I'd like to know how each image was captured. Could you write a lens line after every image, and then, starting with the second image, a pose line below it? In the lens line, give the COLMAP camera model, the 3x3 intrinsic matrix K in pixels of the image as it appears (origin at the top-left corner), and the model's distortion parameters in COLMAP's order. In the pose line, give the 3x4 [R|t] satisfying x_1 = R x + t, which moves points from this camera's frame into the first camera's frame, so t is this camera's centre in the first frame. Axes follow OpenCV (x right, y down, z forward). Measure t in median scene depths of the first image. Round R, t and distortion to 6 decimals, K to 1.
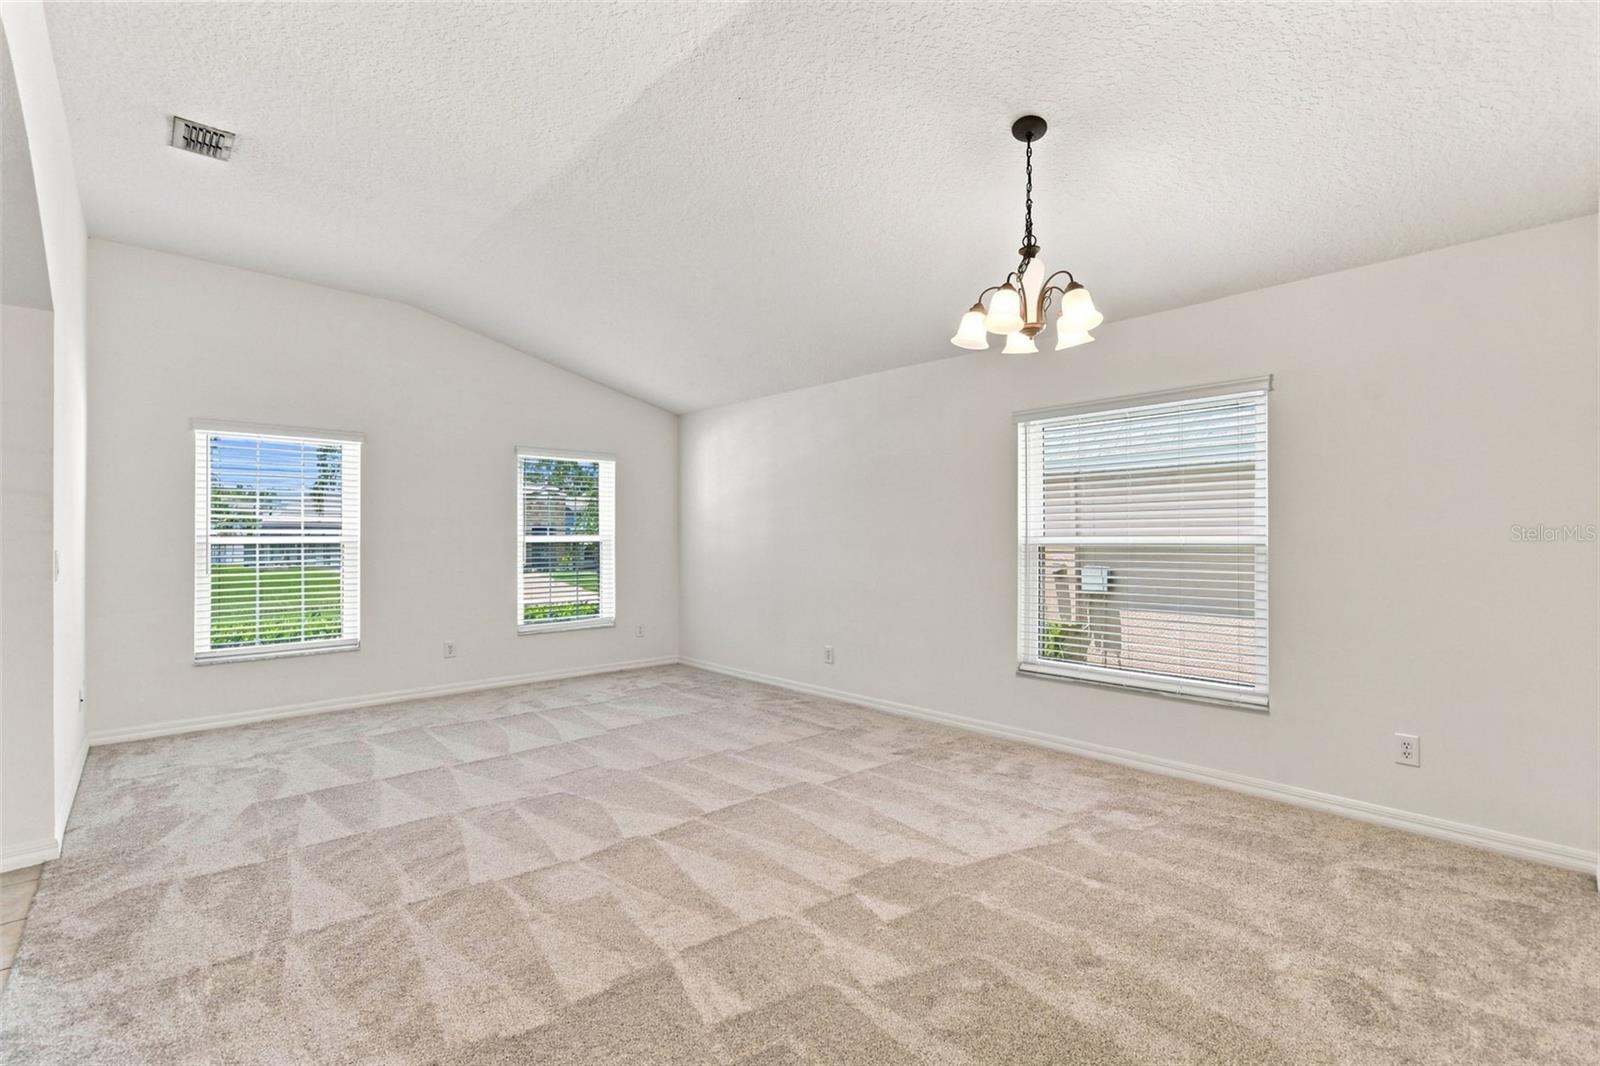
lens RADIAL K [[726.2, 0, 812.7], [0, 726.2, 532.4], [0, 0, 1]] dist [-0.000136, 0.000817]
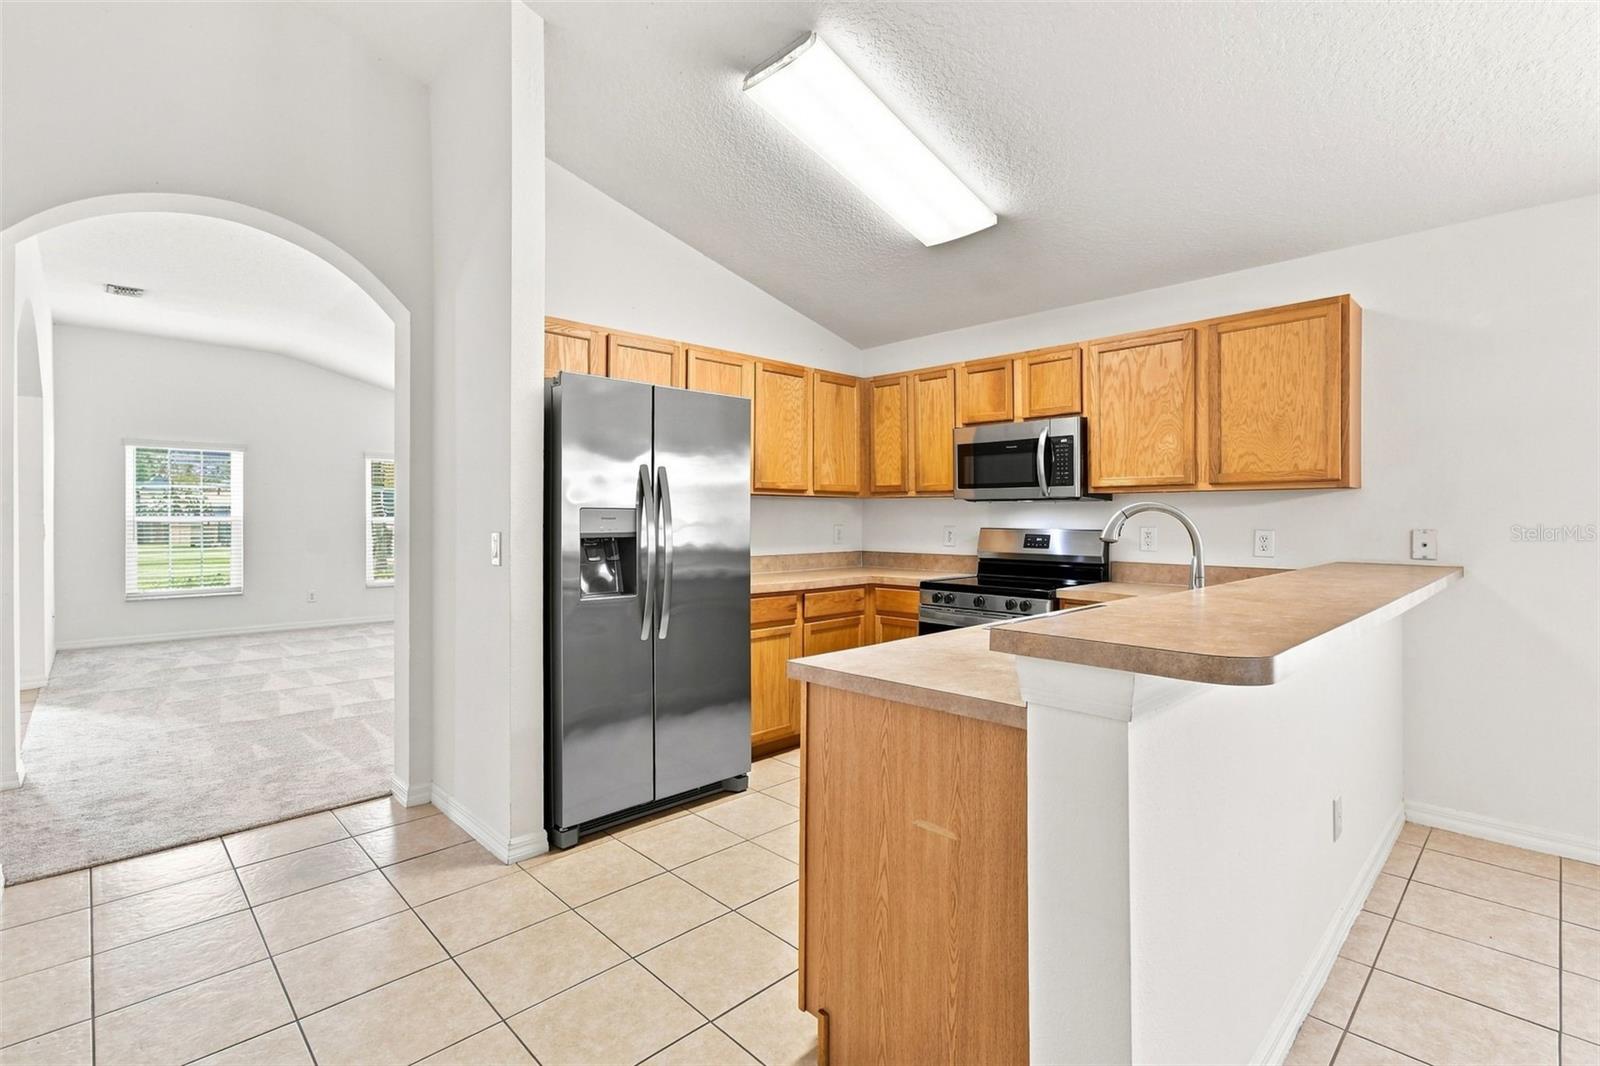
lens RADIAL K [[726.2, 0, 787.1], [0, 726.2, 528.7], [0, 0, 1]] dist [-0.000136, 0.000817]
pose [[0.999678, 0.000080, 0.025389, 0.547698], [-0.000568, 0.999815, 0.019208, 0.001227], [-0.025383, -0.019216, 0.999493, -0.608454]]
